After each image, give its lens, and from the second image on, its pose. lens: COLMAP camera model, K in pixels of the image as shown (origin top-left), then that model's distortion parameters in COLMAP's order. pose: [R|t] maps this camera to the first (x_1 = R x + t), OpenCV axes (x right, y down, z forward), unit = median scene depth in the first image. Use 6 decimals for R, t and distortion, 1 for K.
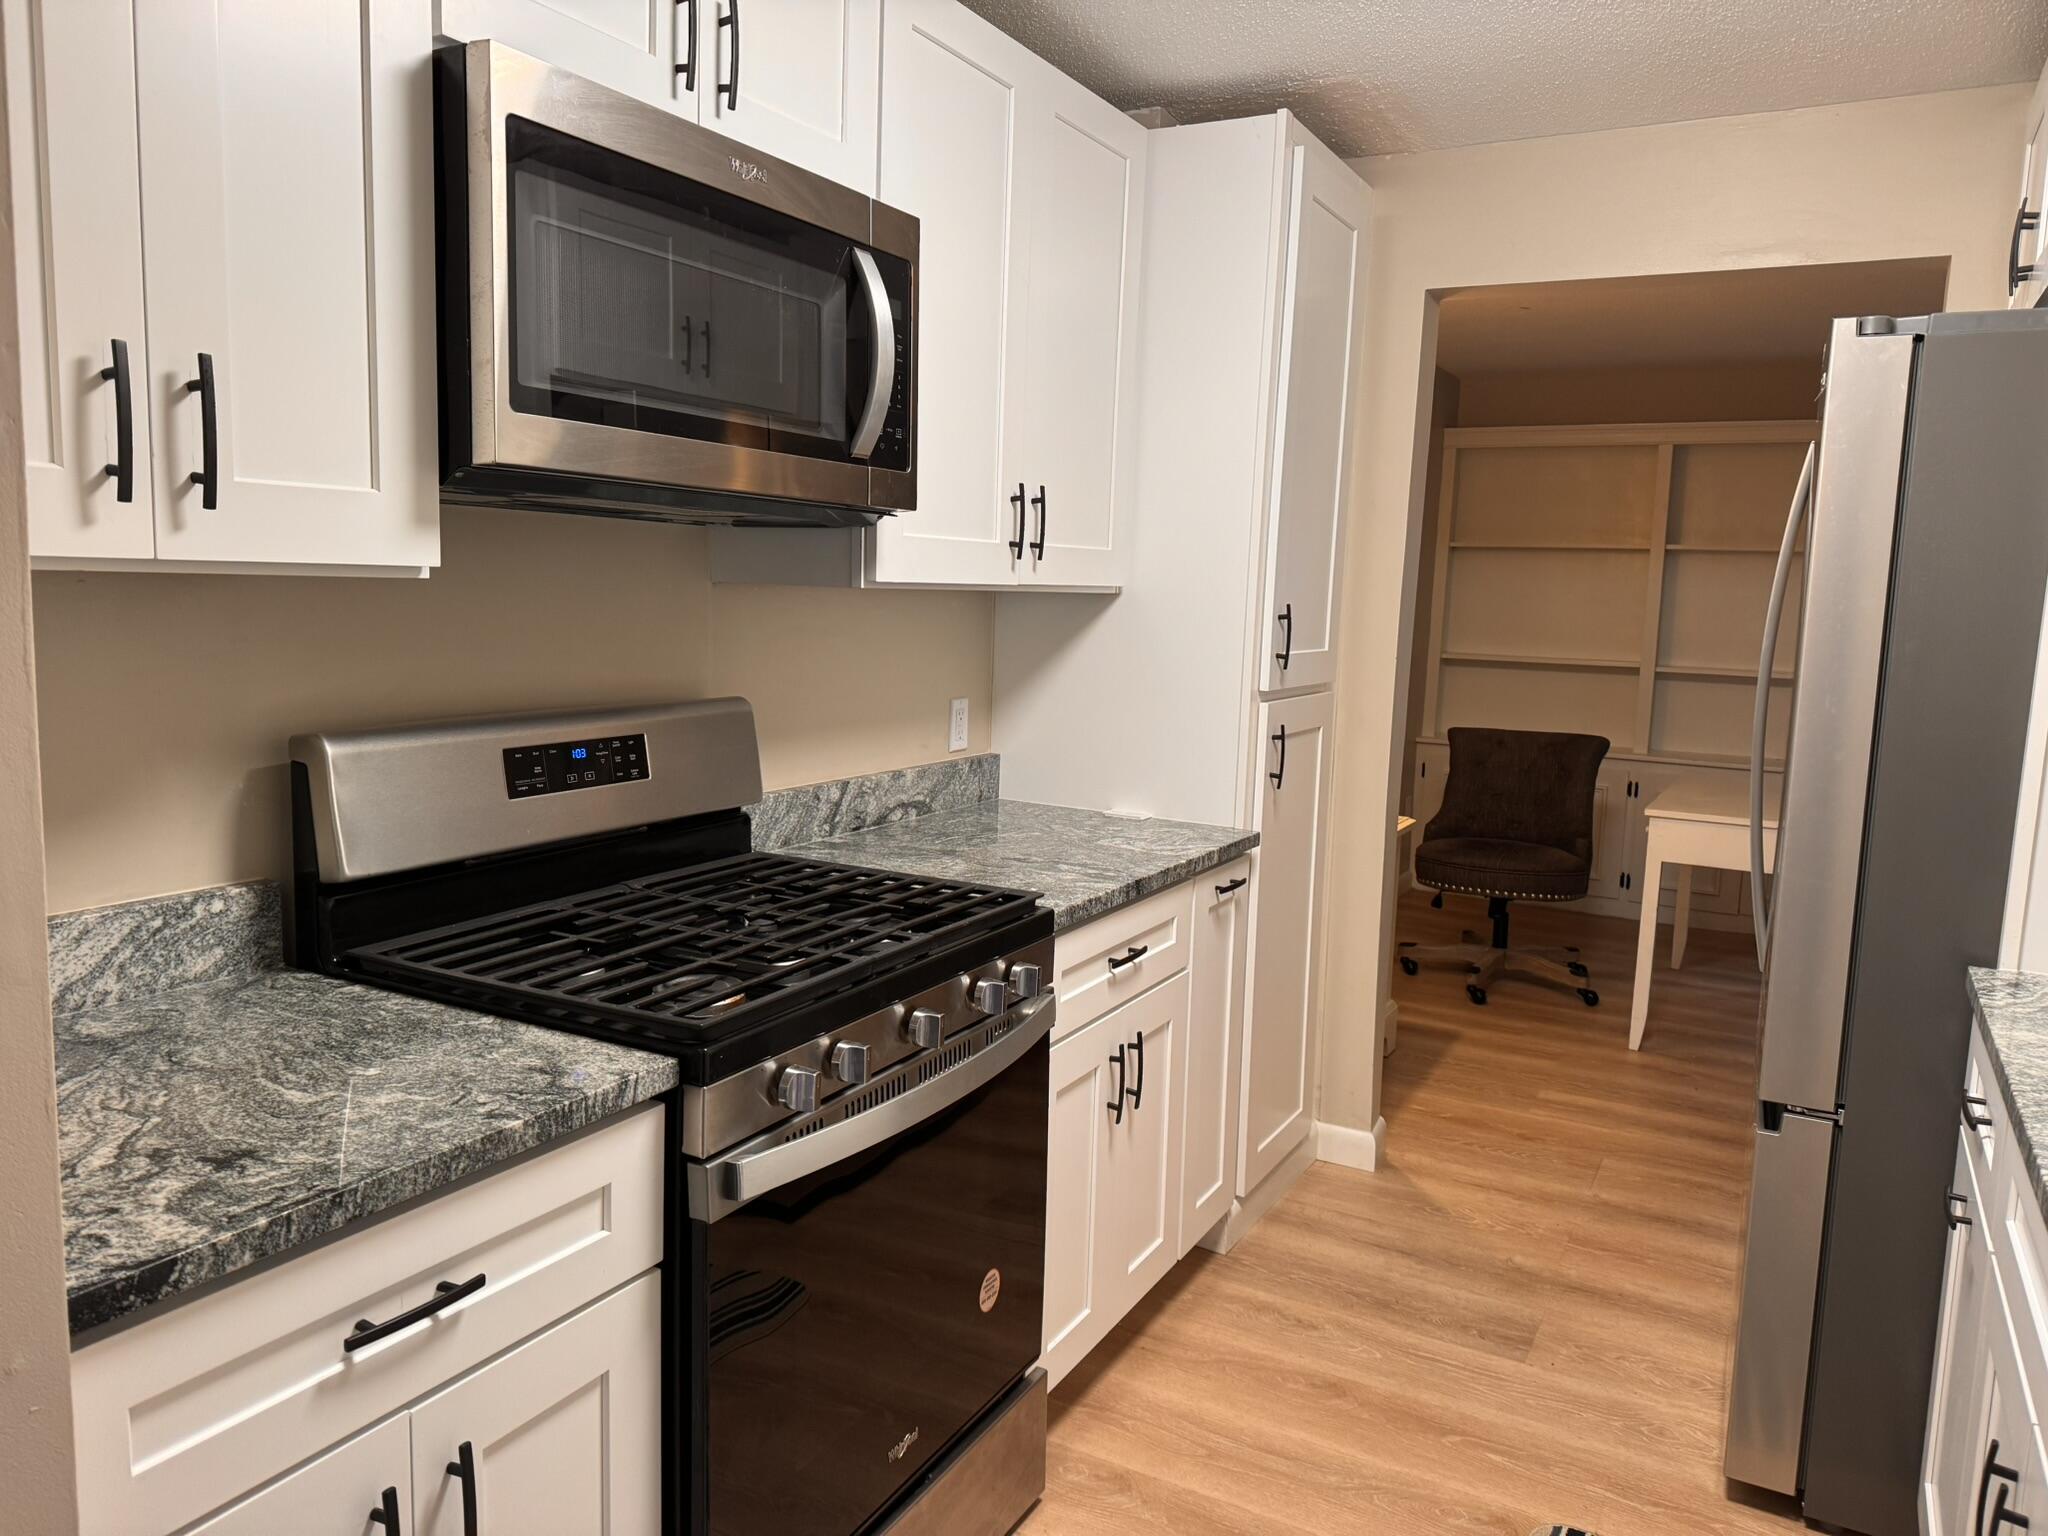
lens RADIAL K [[1447.0, 0, 1019.4], [0, 1447.0, 765.8], [0, 0, 1]] dist [0.002889, 0.002120]
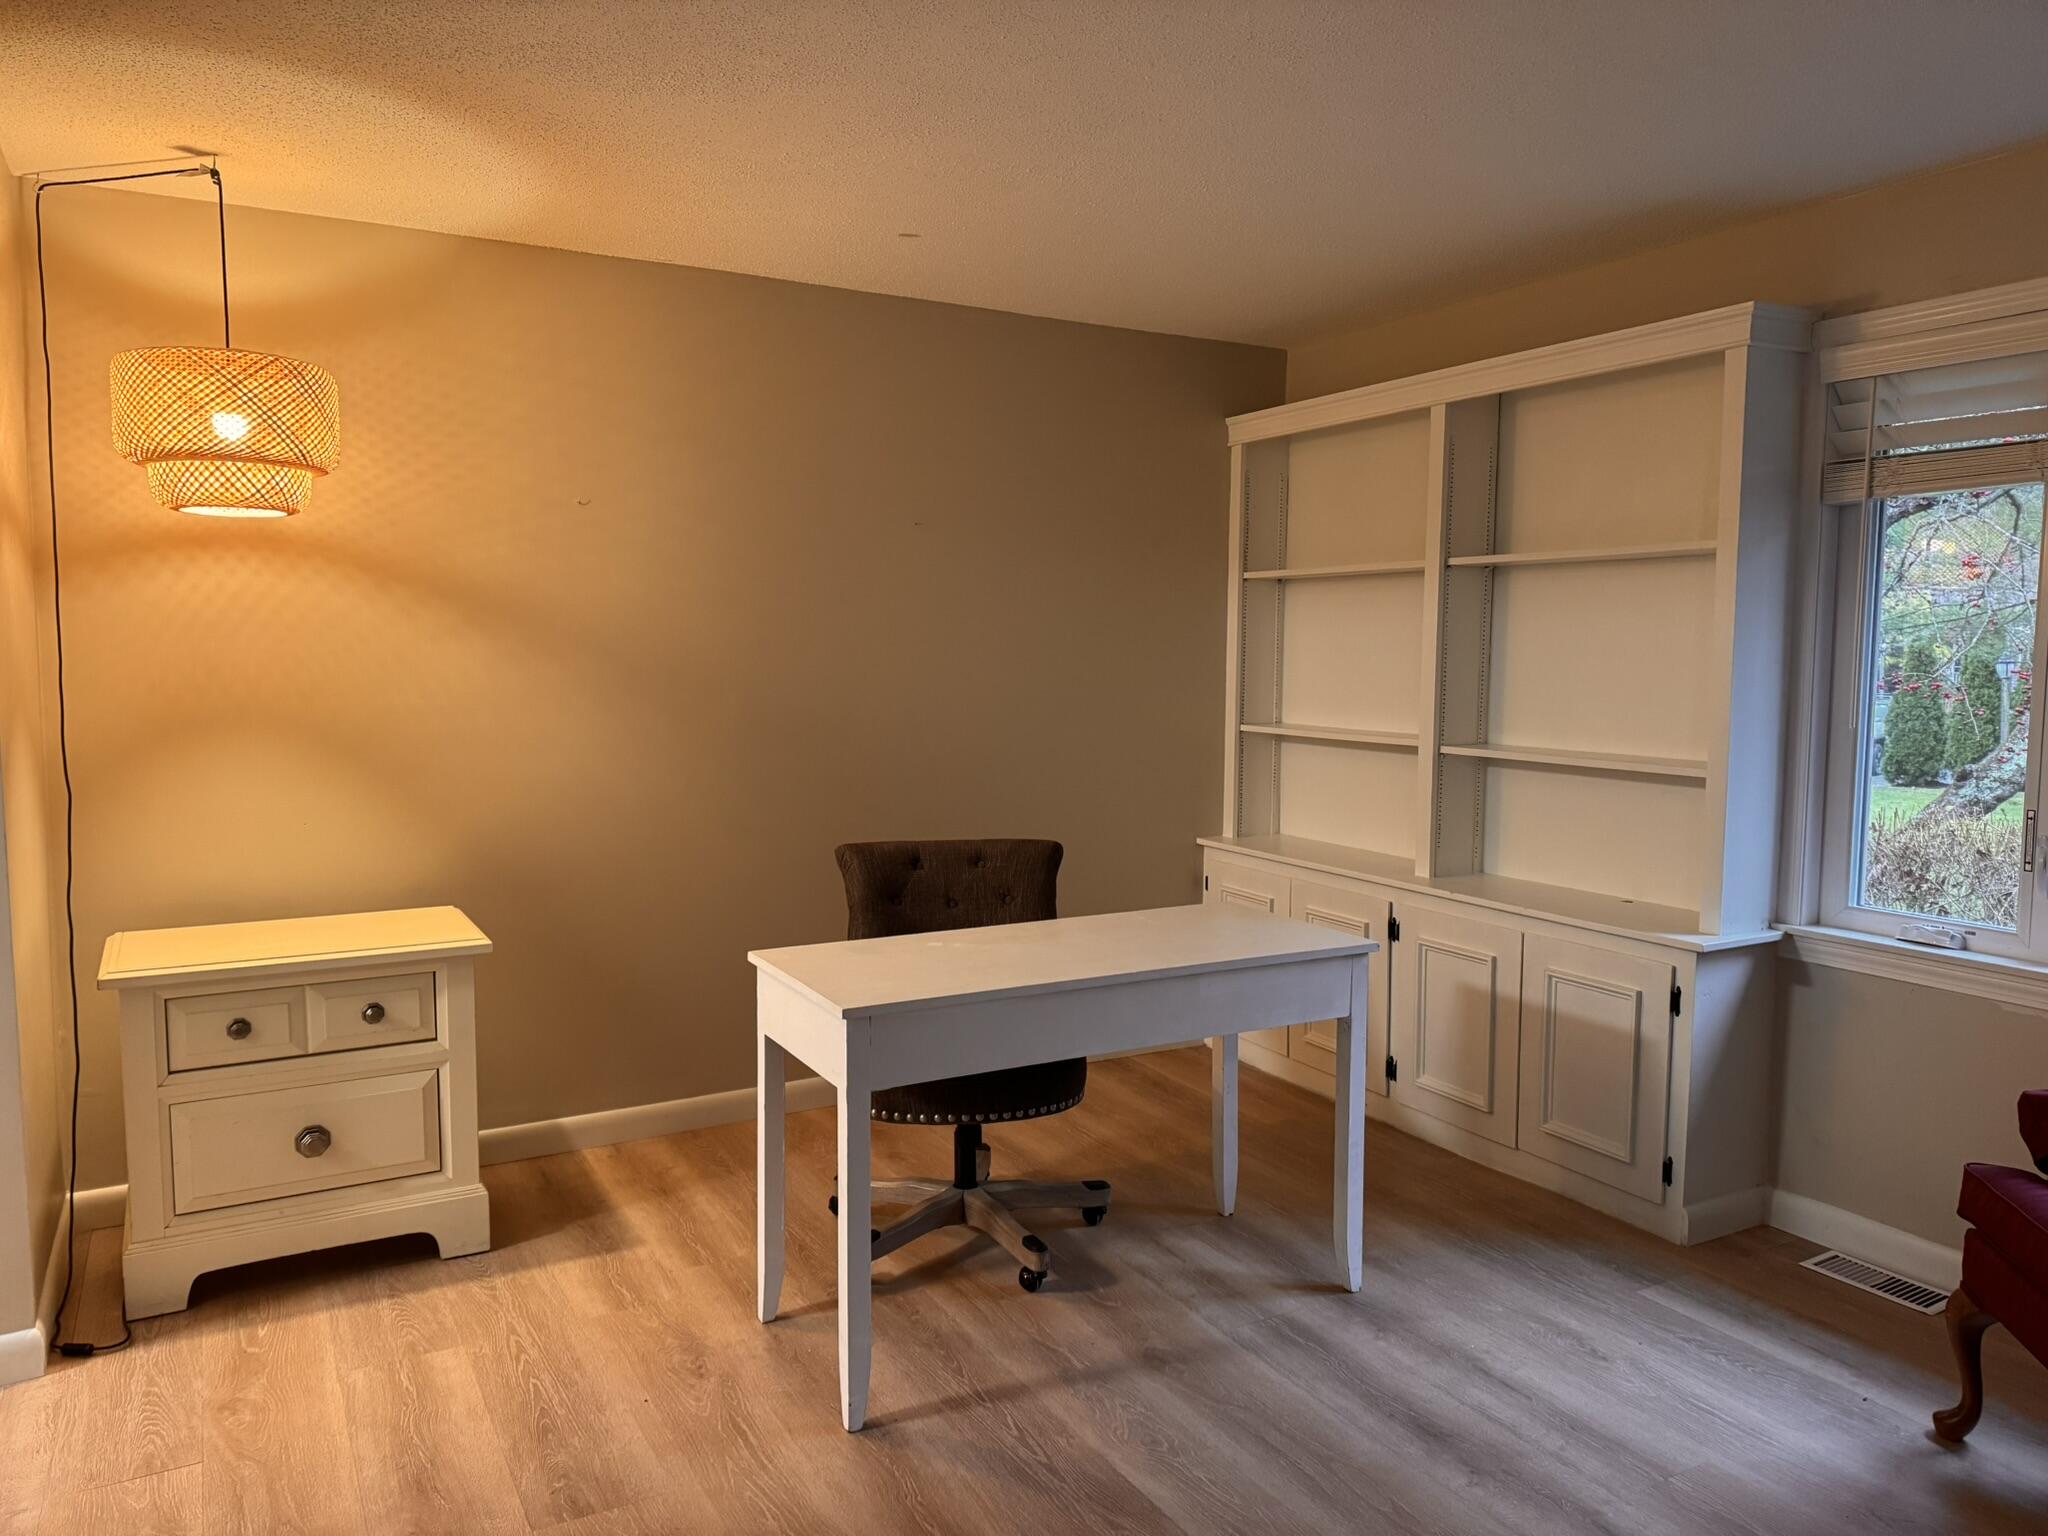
lens RADIAL K [[1447.0, 0, 1023.3], [0, 1447.0, 766.8], [0, 0, 1]] dist [0.002889, 0.002120]
pose [[0.851182, 0.015422, -0.524644, 0.982761], [-0.038995, 0.998664, -0.033909, -0.045294], [0.523420, 0.049321, 0.850646, 0.543671]]
